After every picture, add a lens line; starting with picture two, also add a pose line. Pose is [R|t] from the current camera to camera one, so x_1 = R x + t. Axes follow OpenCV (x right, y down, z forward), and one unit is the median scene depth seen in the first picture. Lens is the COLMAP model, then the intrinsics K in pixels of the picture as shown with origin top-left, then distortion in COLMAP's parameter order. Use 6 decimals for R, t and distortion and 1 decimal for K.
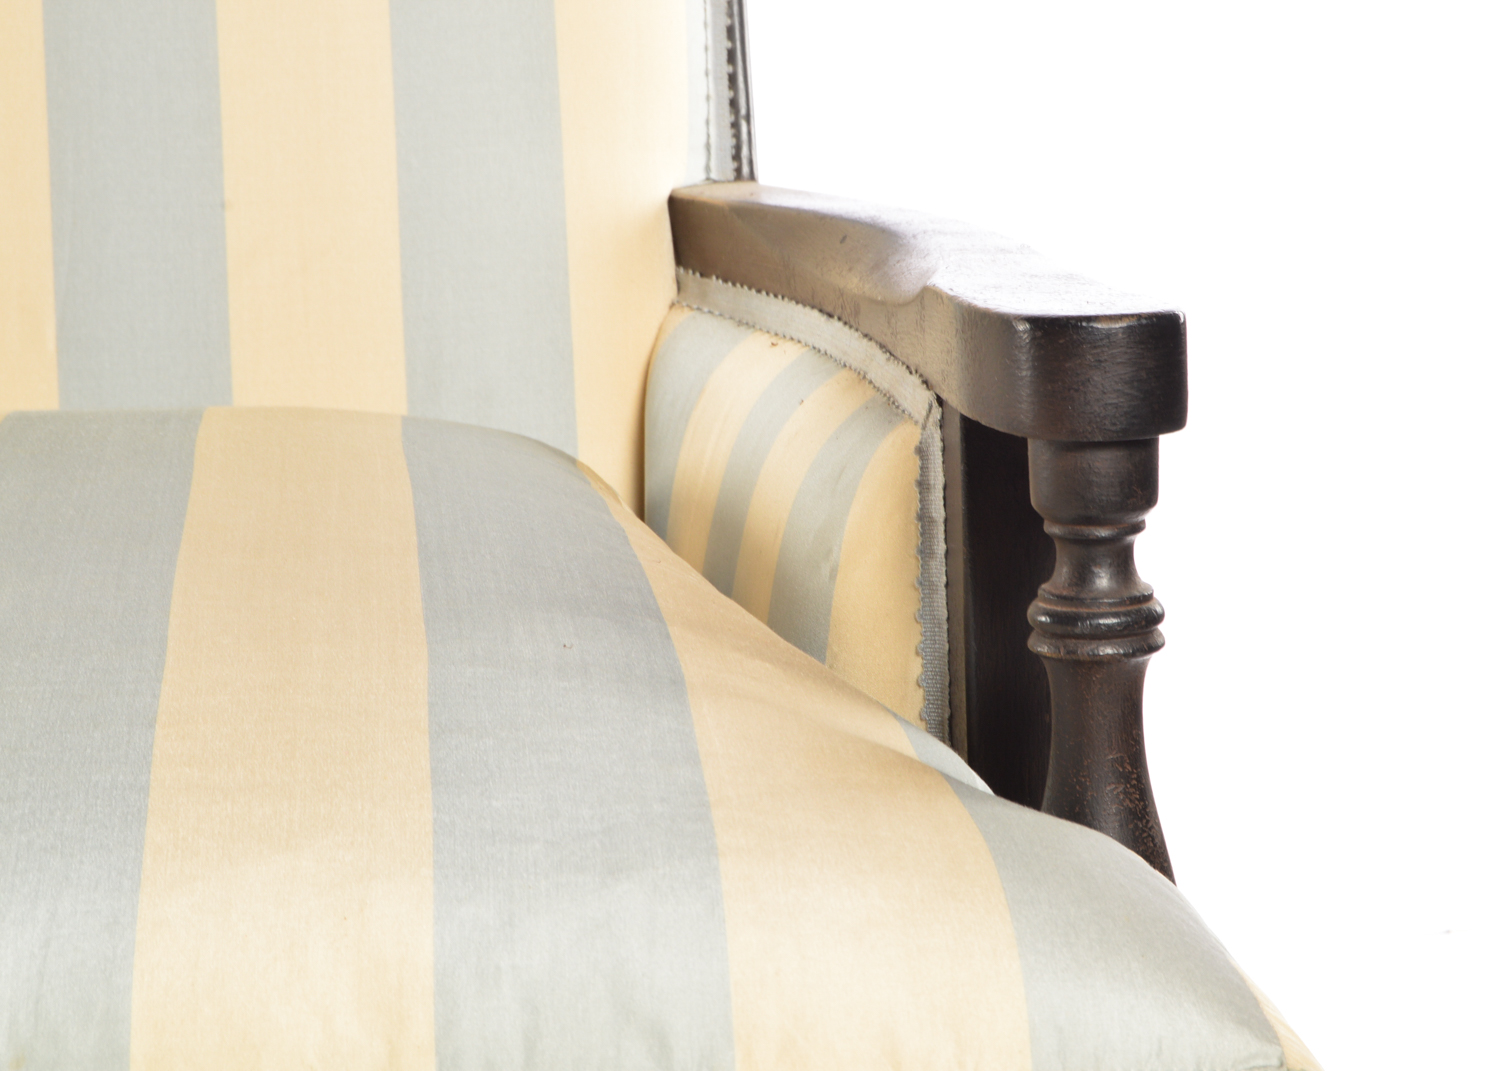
lens RADIAL K [[3735.0, 0, 750.0], [0, 3735.0, 535.5], [0, 0, 1]] dist [-0.010970, 0.007824]
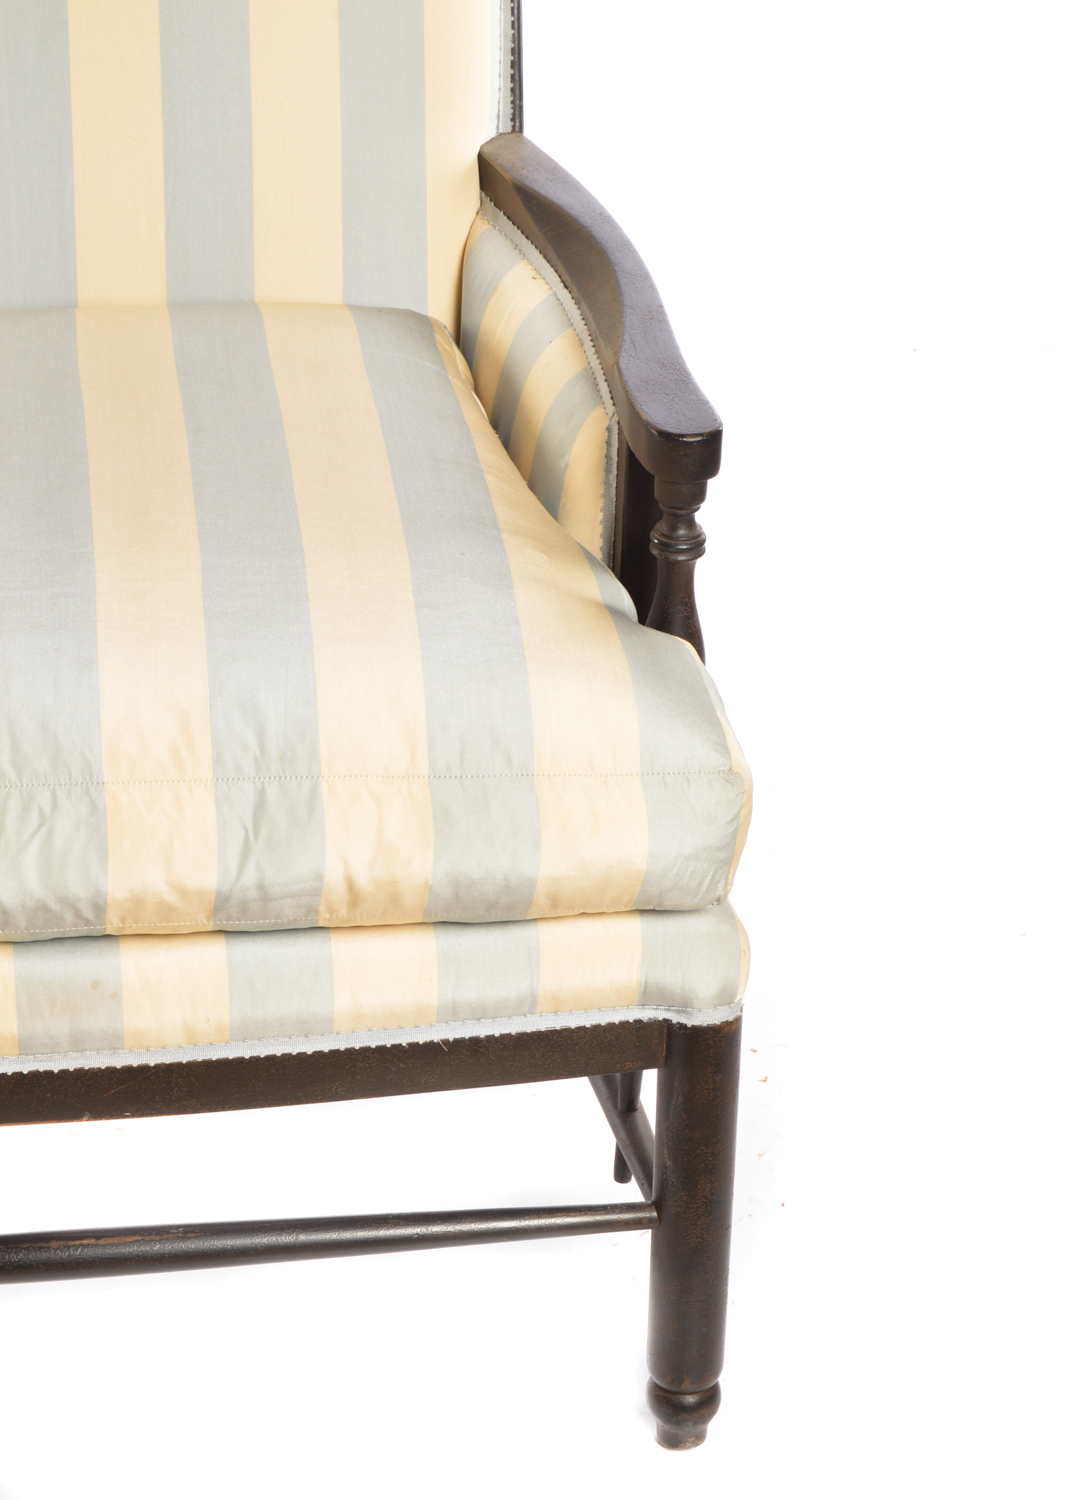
lens RADIAL K [[3735.0, 0, 535.5], [0, 3735.0, 750.0], [0, 0, 1]] dist [-0.010970, 0.007824]
pose [[0.997561, 0.038718, 0.058076, -0.123440], [-0.055967, 0.940892, 0.334051, -0.596339], [-0.041709, -0.336487, 0.940764, -1.208052]]
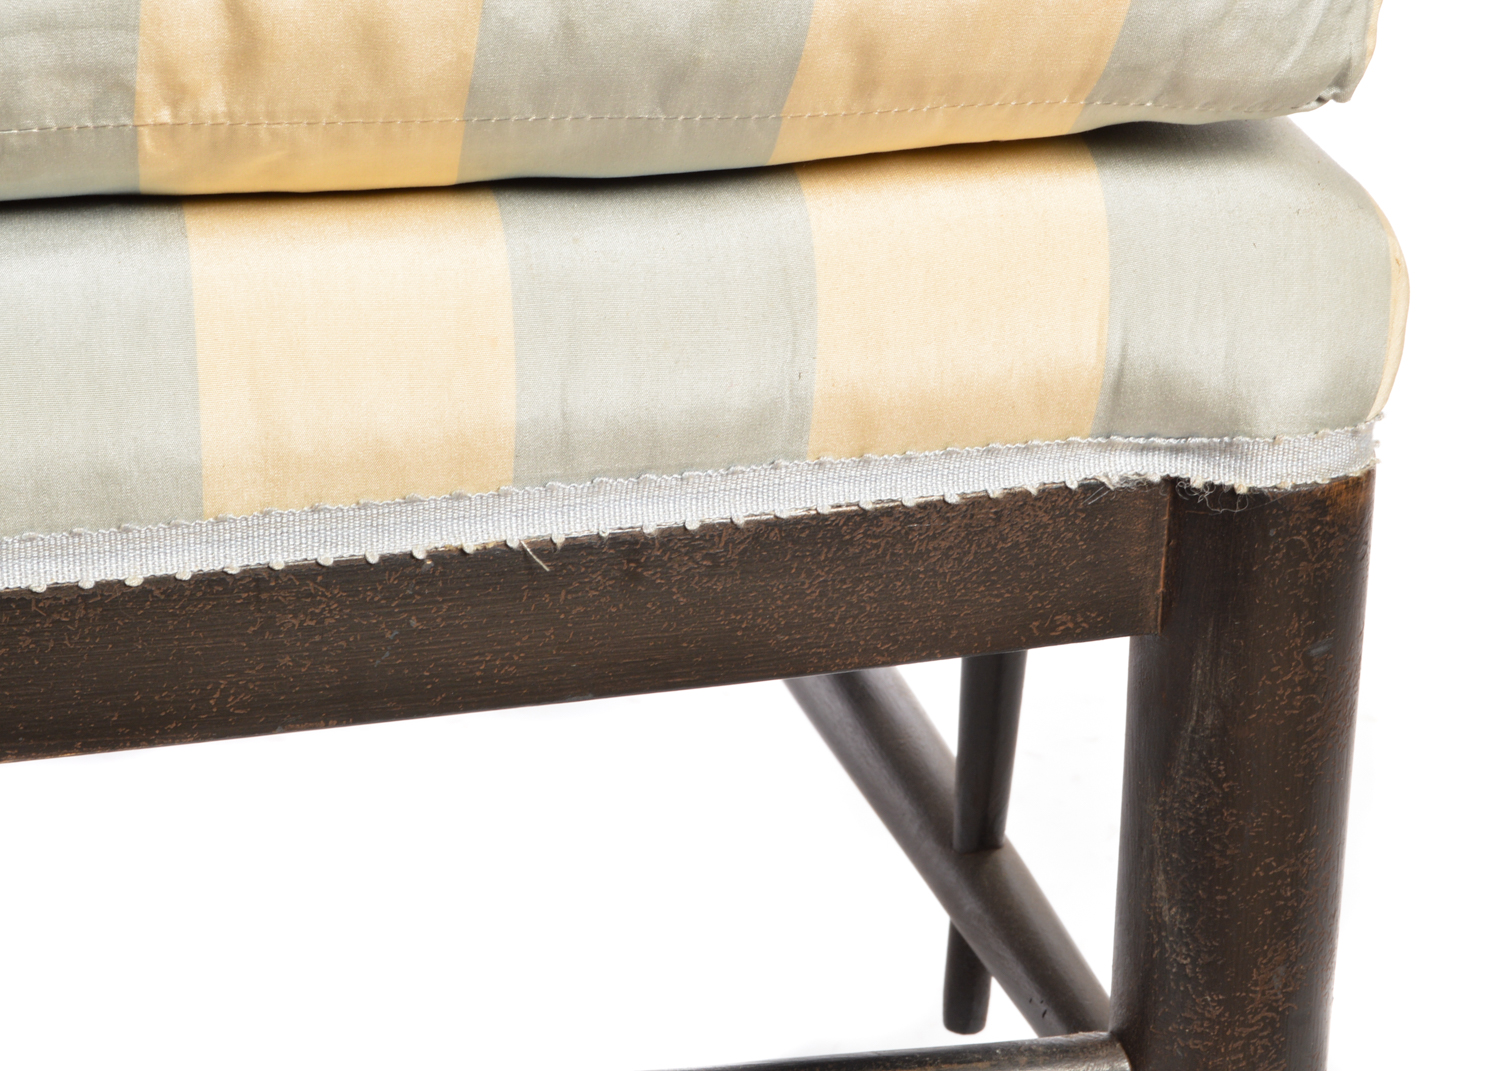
lens RADIAL K [[3735.0, 0, 750.0], [0, 3735.0, 535.5], [0, 0, 1]] dist [-0.010970, 0.007824]
pose [[0.994075, 0.009070, 0.108317, -0.082195], [-0.037068, 0.965065, 0.259377, 0.093323], [-0.102180, -0.261855, 0.959683, 0.064232]]
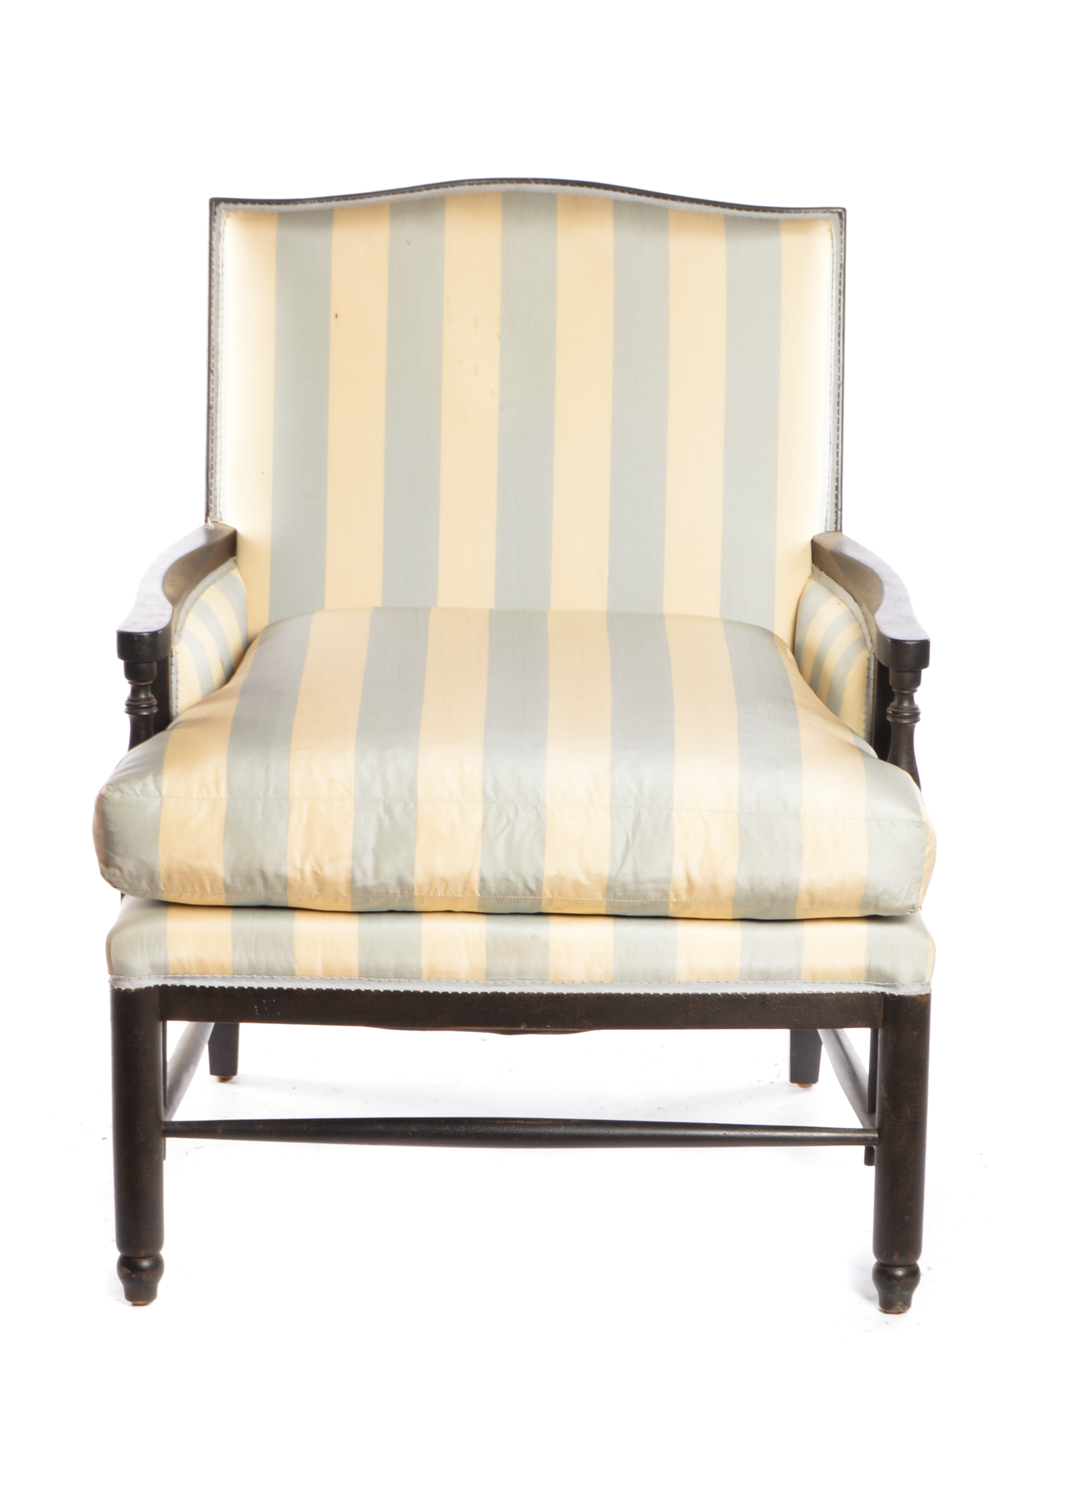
lens RADIAL K [[4137.6, 0, 535.4], [0, 4137.6, 773.7], [0, 0, 1]] dist [0.031603, 0.651499]
pose [[0.992955, 0.079611, -0.087762, 0.086344], [-0.070628, 0.992366, 0.101099, -0.300685], [0.095140, -0.094188, 0.990998, -3.095181]]
